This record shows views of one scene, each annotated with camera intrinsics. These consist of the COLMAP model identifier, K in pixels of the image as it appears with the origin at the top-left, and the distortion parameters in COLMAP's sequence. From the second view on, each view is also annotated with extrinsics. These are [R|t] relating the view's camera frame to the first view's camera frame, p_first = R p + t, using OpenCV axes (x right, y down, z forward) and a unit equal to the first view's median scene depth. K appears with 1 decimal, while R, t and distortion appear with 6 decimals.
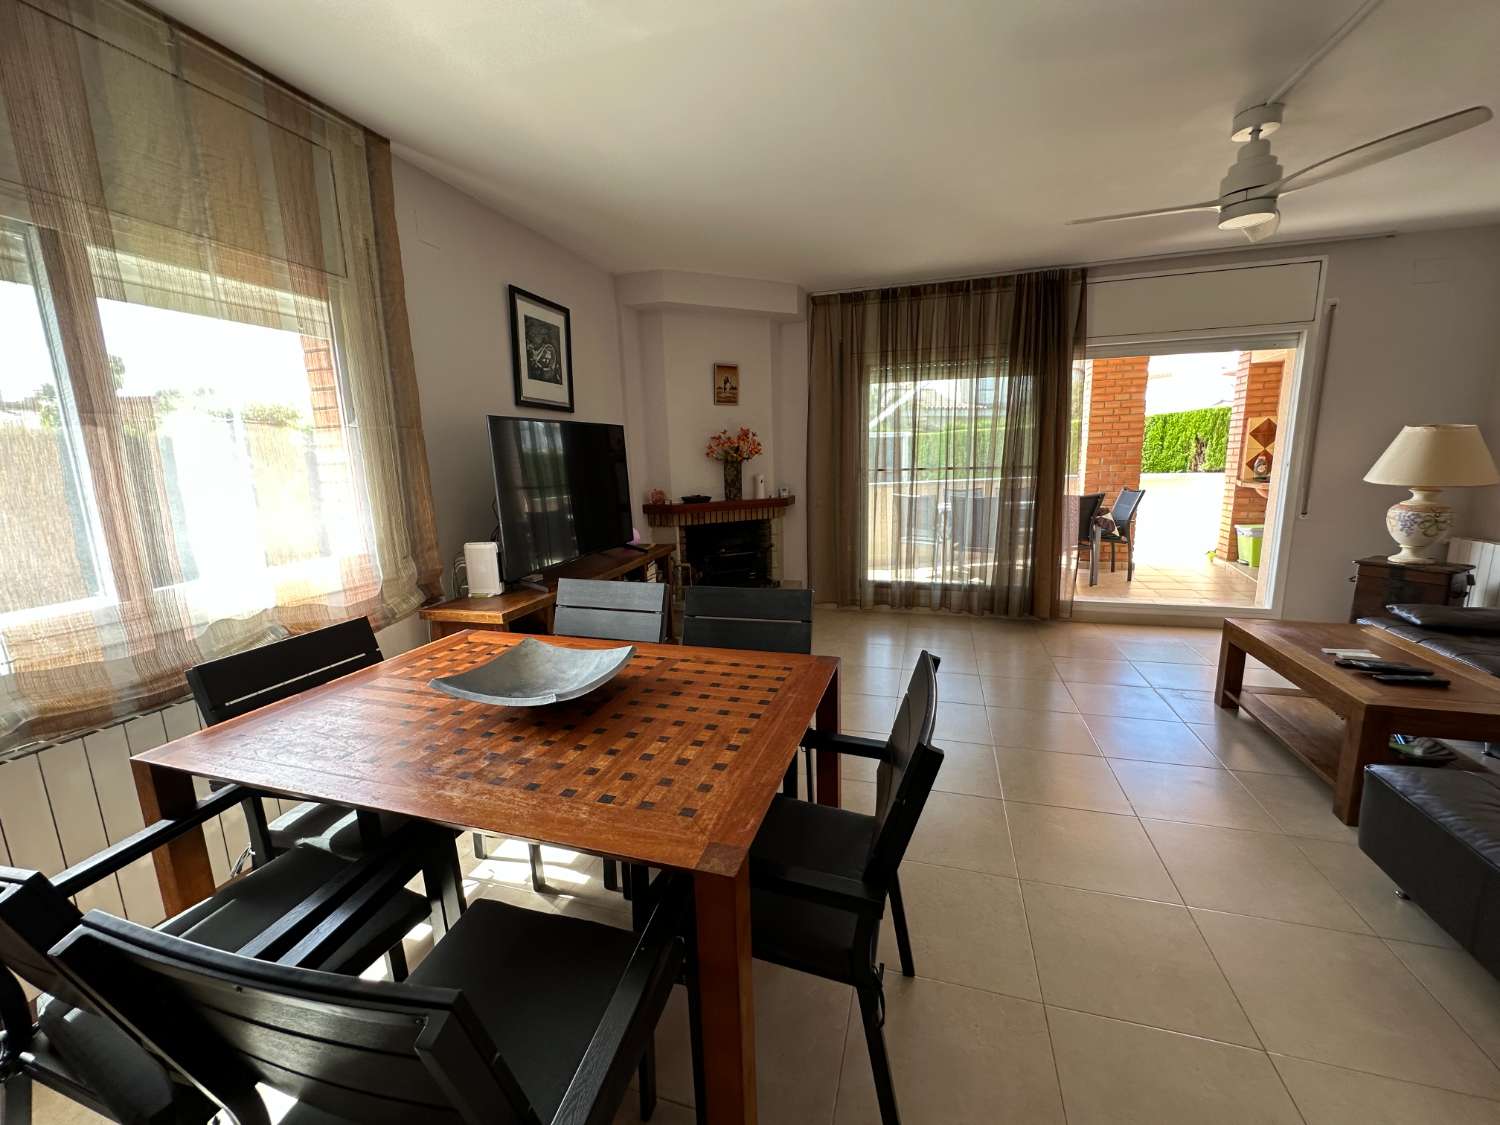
lens RADIAL K [[599.6, 0, 751.7], [0, 599.6, 562.3], [0, 0, 1]] dist [-0.002699, -0.000676]
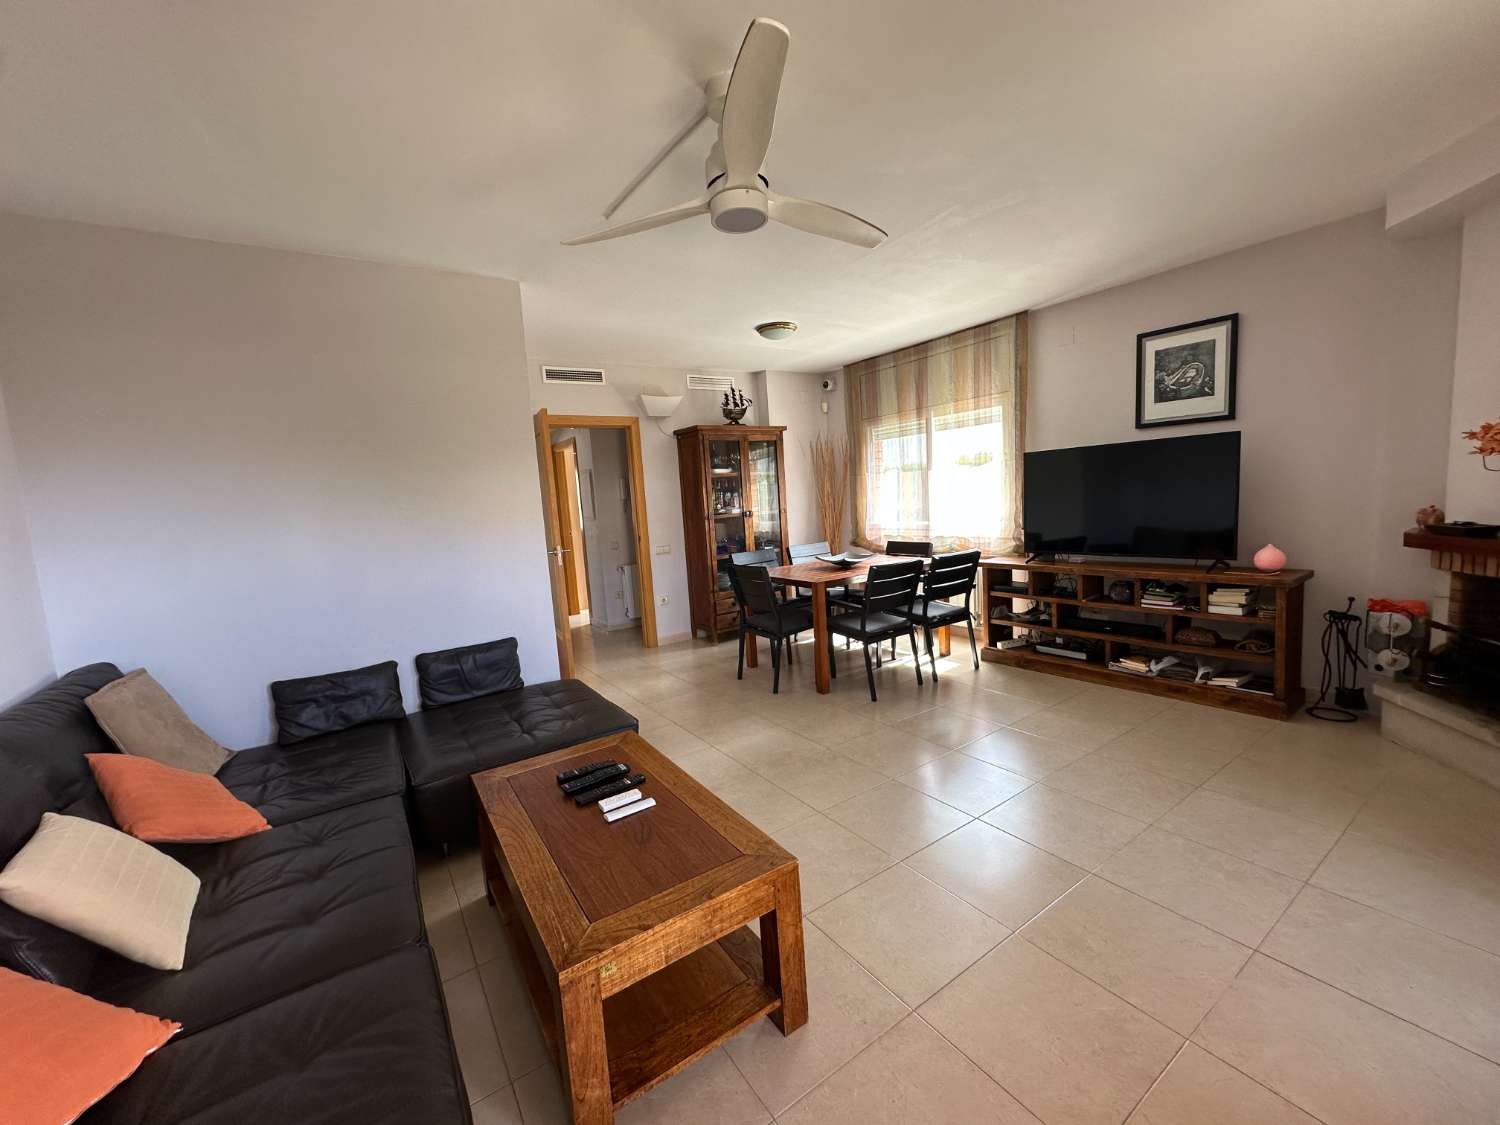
lens RADIAL K [[599.6, 0, 751.7], [0, 599.6, 562.3], [0, 0, 1]] dist [-0.002699, -0.000676]
pose [[-0.620946, 0.155631, -0.768248, 0.968407], [-0.060395, 0.967679, 0.244846, -0.217305], [0.781524, 0.198434, -0.591477, 1.015155]]
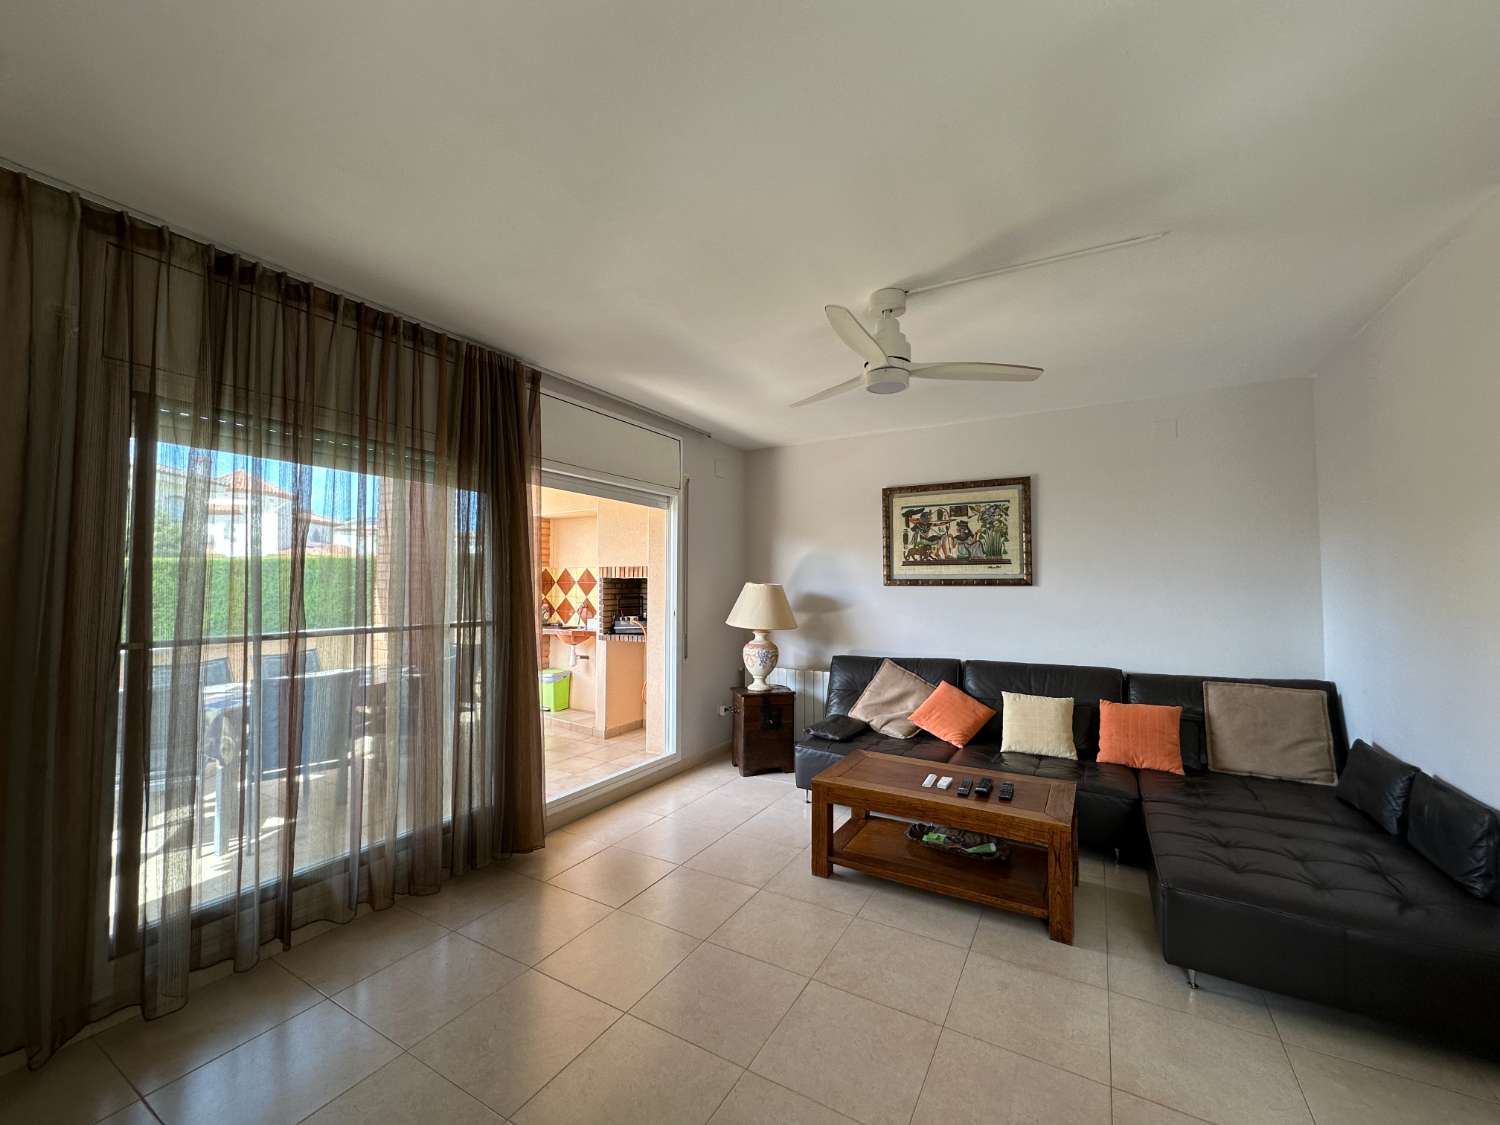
lens RADIAL K [[599.6, 0, 751.7], [0, 599.6, 562.3], [0, 0, 1]] dist [-0.002699, -0.000676]
pose [[0.232171, 0.063493, 0.970600, -0.143914], [0.164885, 0.980856, -0.103605, -0.133807], [-0.958598, 0.184092, 0.217257, 0.690522]]
